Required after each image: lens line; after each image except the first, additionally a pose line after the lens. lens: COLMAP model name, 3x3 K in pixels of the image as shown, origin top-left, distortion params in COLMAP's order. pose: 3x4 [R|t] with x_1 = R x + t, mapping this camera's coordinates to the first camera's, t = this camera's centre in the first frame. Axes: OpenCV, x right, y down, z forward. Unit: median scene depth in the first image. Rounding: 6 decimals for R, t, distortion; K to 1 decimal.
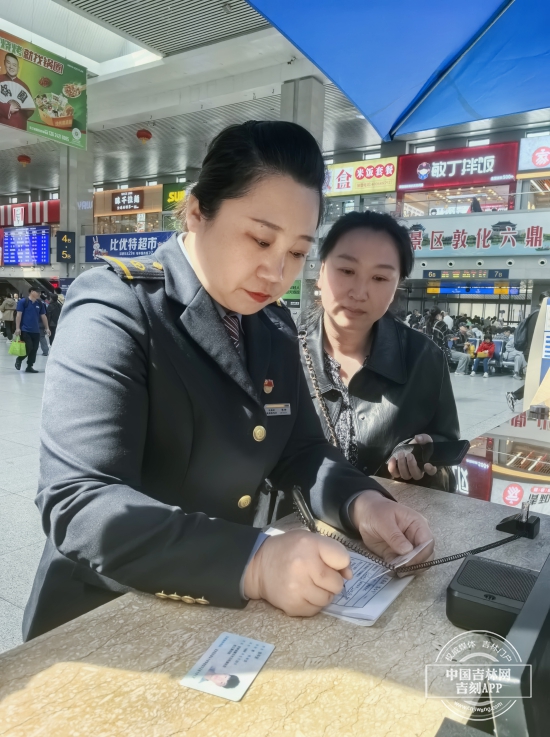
lens RADIAL K [[576.0, 0, 275.0], [0, 576.0, 368.5], [0, 0, 1]] dist [0.085390, -0.094268]
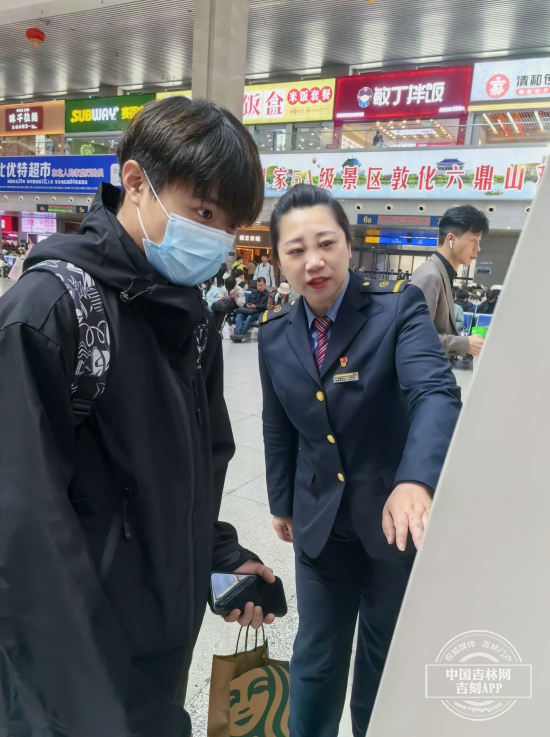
lens RADIAL K [[576.0, 0, 275.0], [0, 576.0, 368.5], [0, 0, 1]] dist [0.085390, -0.094268]
pose [[0.996116, 0.014676, 0.086816, 0.052389], [-0.022198, 0.996019, 0.086330, -0.011137], [-0.085203, -0.087921, 0.992477, 0.116004]]
